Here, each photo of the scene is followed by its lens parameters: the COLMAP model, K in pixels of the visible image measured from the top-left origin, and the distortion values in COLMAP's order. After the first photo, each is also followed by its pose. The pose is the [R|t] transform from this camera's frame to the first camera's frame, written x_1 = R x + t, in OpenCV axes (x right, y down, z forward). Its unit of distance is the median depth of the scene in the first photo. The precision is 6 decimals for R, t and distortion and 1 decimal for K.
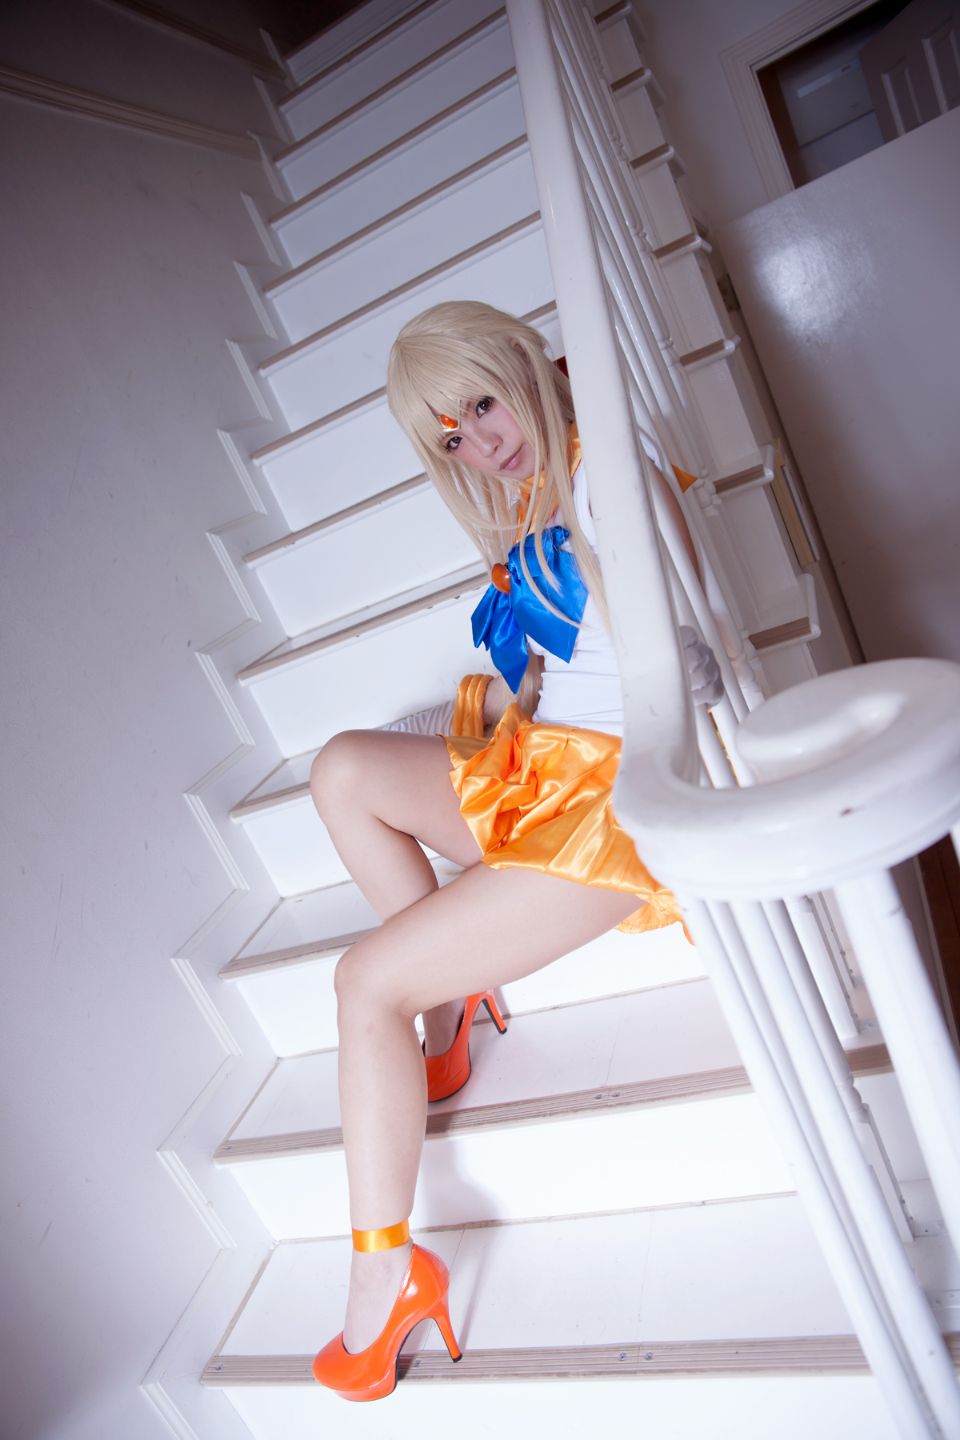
lens RADIAL K [[971.8, 0, 485.3], [0, 971.8, 718.0], [0, 0, 1]] dist [-0.118028, 0.085473]
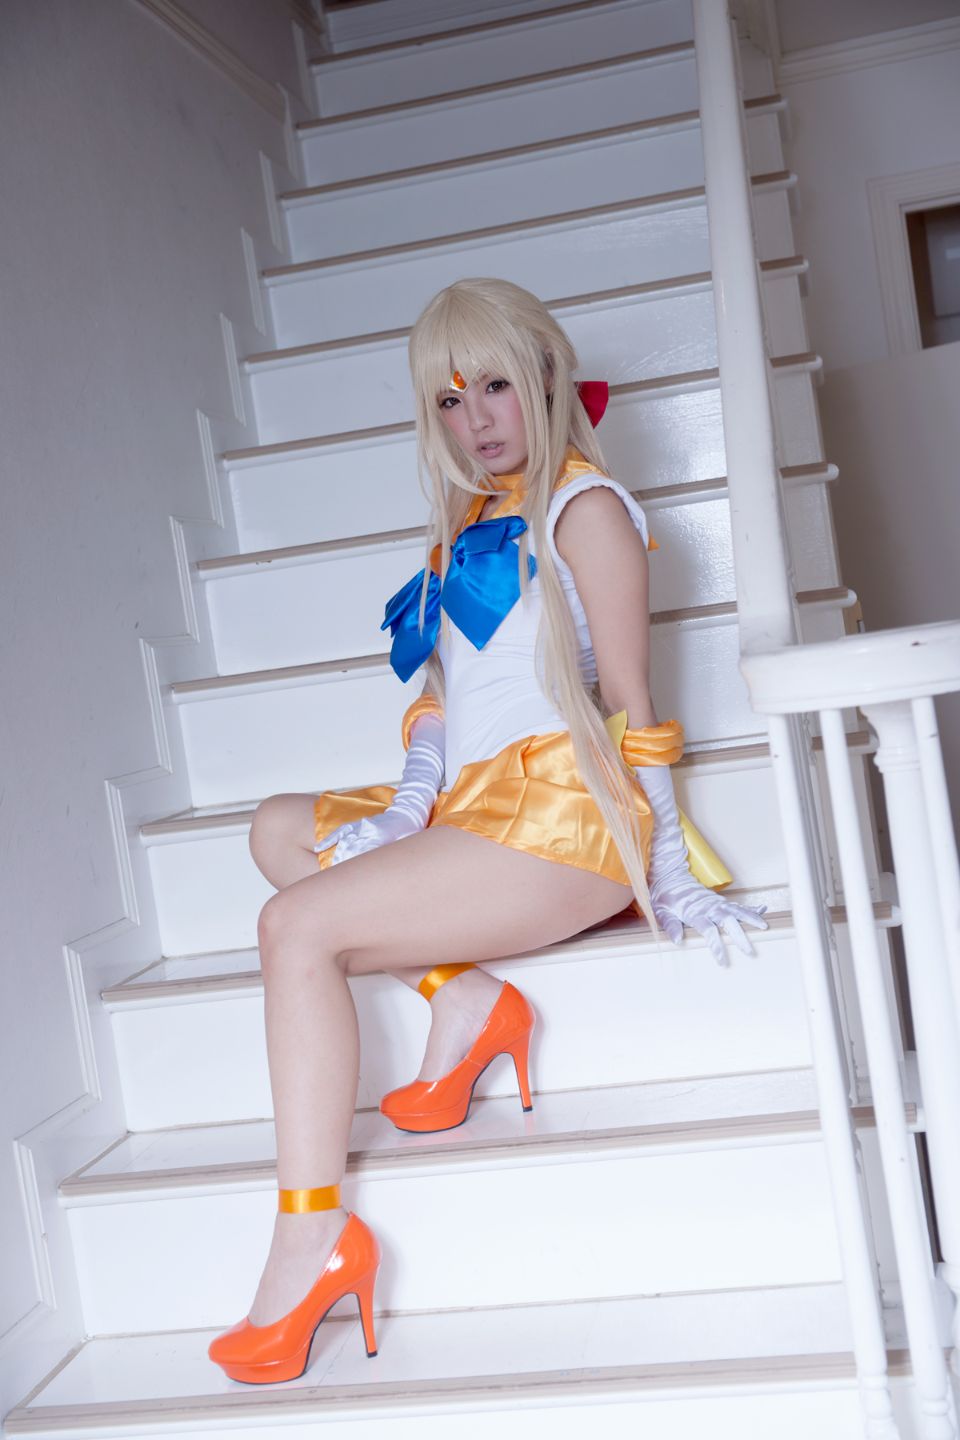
lens RADIAL K [[1861.9, 0, 480.0], [0, 1861.9, 720.0], [0, 0, 1]] dist [0.012399, -0.047416]
pose [[0.956682, 0.267448, 0.115023, -0.170152], [-0.227004, 0.932634, -0.280468, 0.332810], [-0.182285, 0.242208, 0.952947, -0.477227]]
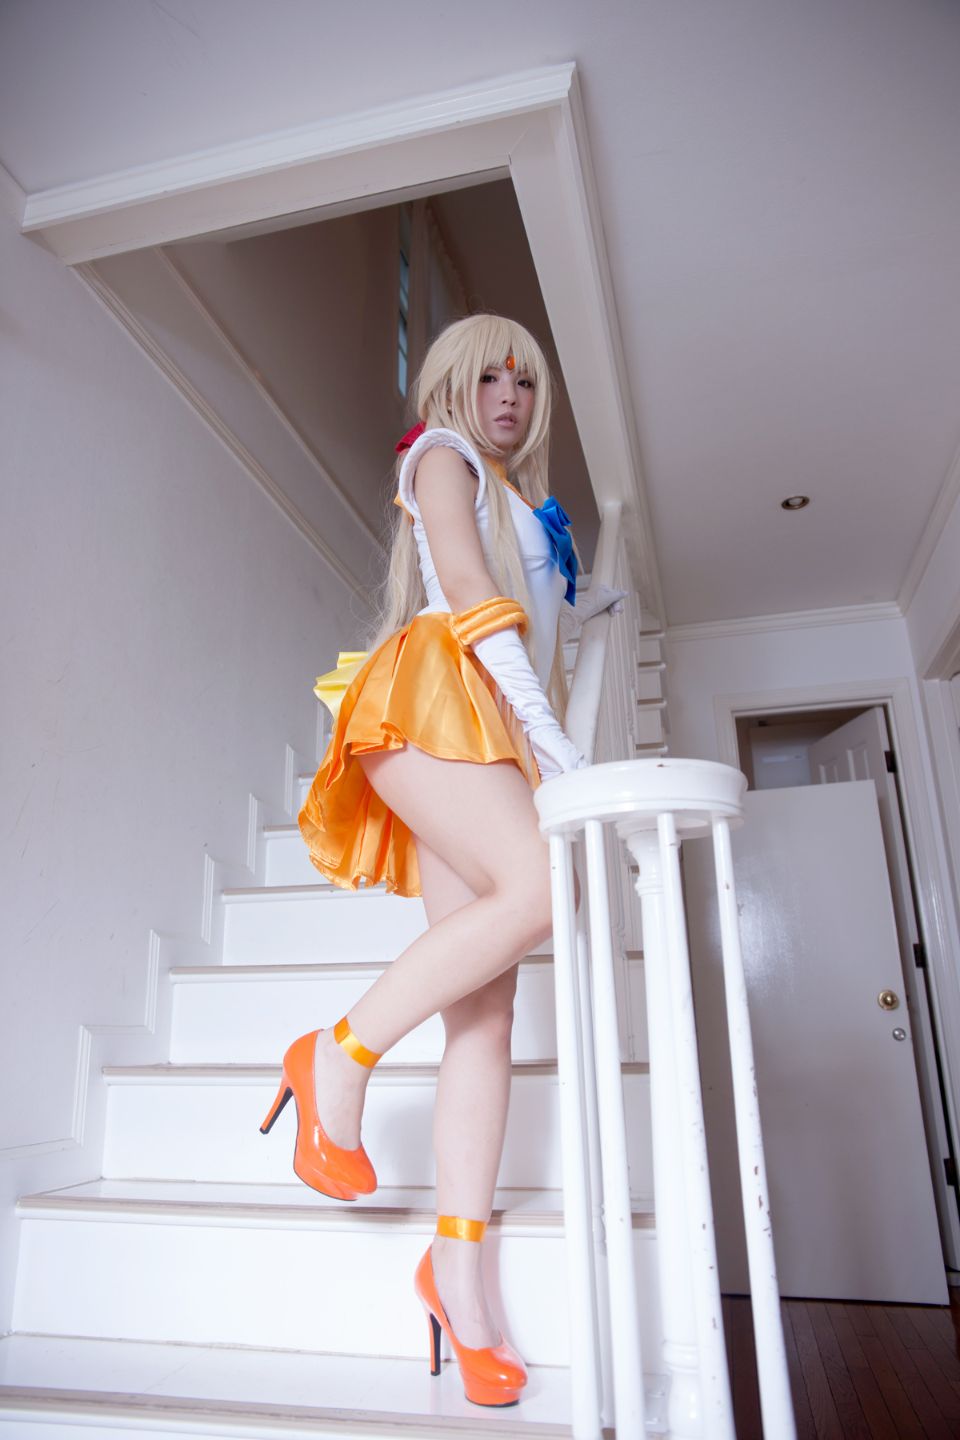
lens RADIAL K [[981.3, 0, 474.2], [0, 981.3, 720.0], [0, 0, 1]] dist [-0.108608, 0.084679]
pose [[0.919178, 0.388950, -0.061880, 0.026939], [-0.354554, 0.748802, -0.559988, 0.347065], [-0.171471, 0.536669, 0.826186, -0.179943]]
